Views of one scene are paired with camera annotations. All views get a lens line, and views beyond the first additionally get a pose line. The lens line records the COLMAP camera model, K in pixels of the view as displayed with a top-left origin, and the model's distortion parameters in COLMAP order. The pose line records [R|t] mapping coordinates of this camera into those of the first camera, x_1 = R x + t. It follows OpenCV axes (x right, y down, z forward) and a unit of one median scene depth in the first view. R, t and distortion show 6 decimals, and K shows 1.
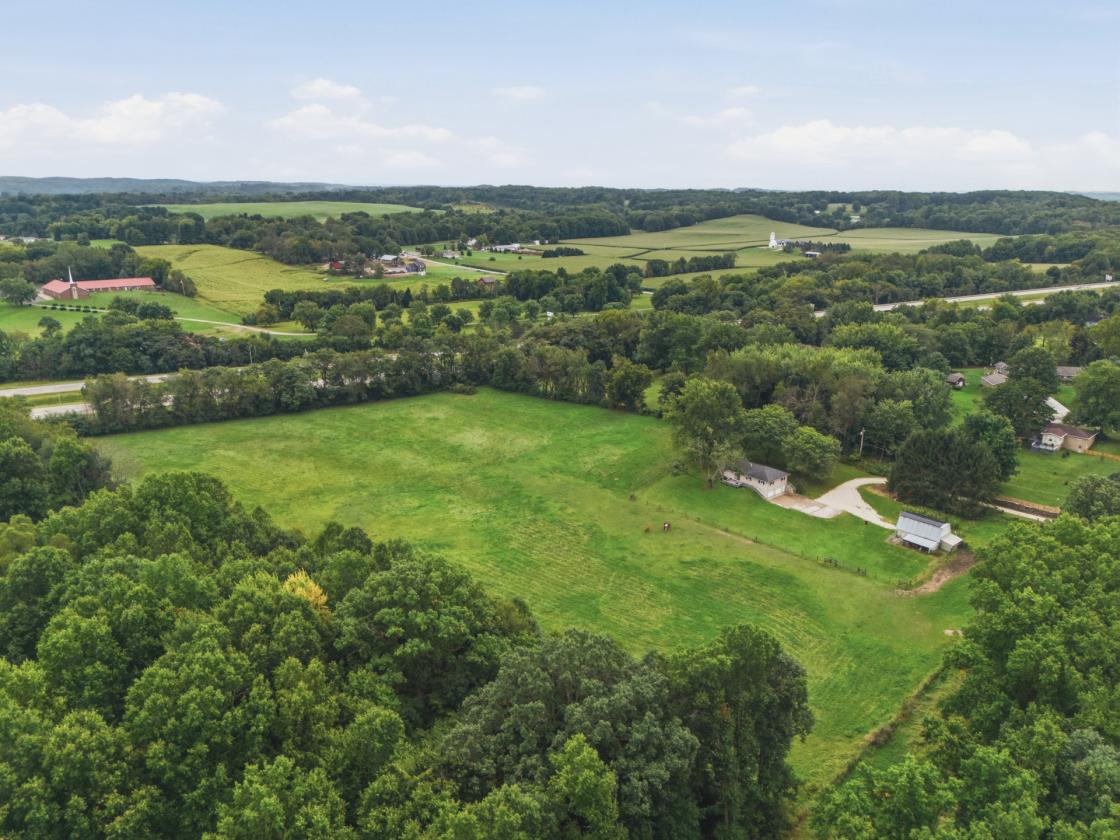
lens RADIAL K [[818.7, 0, 560.0], [0, 818.7, 420.0], [0, 0, 1]] dist [0.052571, -0.055590]
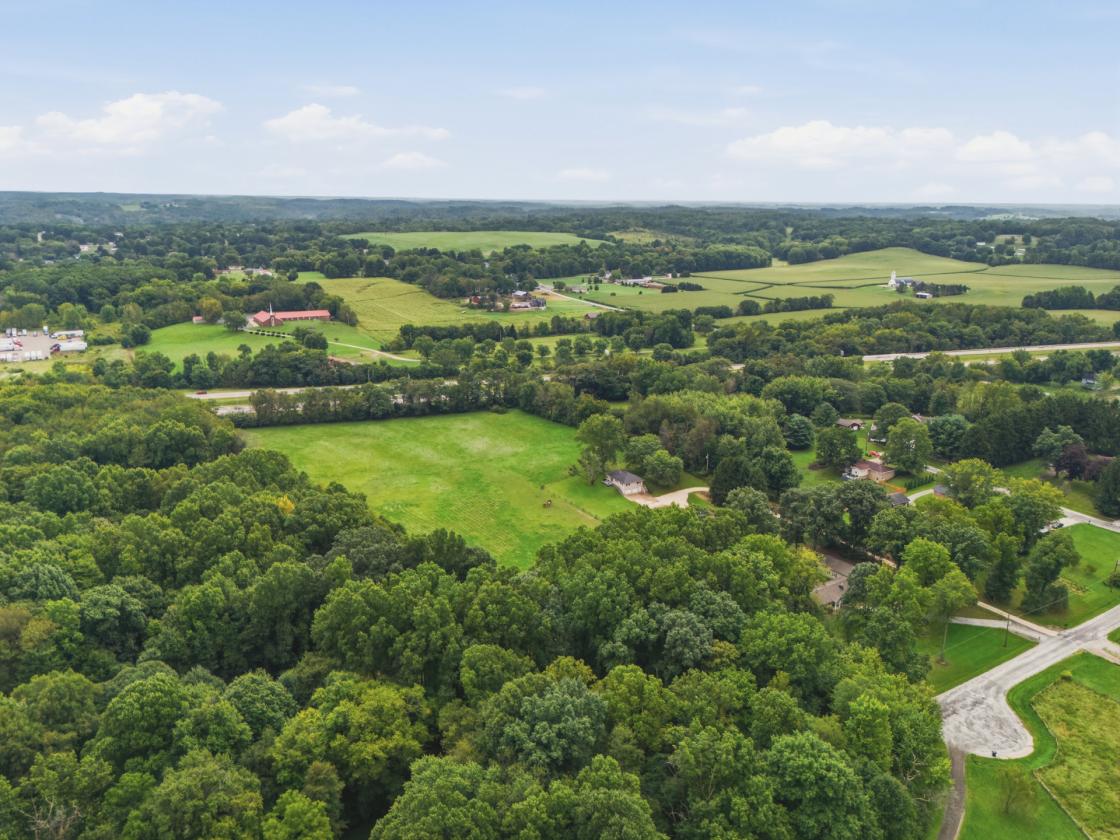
lens RADIAL K [[818.7, 0, 560.0], [0, 818.7, 420.0], [0, 0, 1]] dist [0.052571, -0.055590]
pose [[0.972010, 0.058467, -0.227548, 0.180605], [-0.062263, 0.998014, -0.009534, -0.008101], [0.226539, 0.023435, 0.973720, -0.197464]]
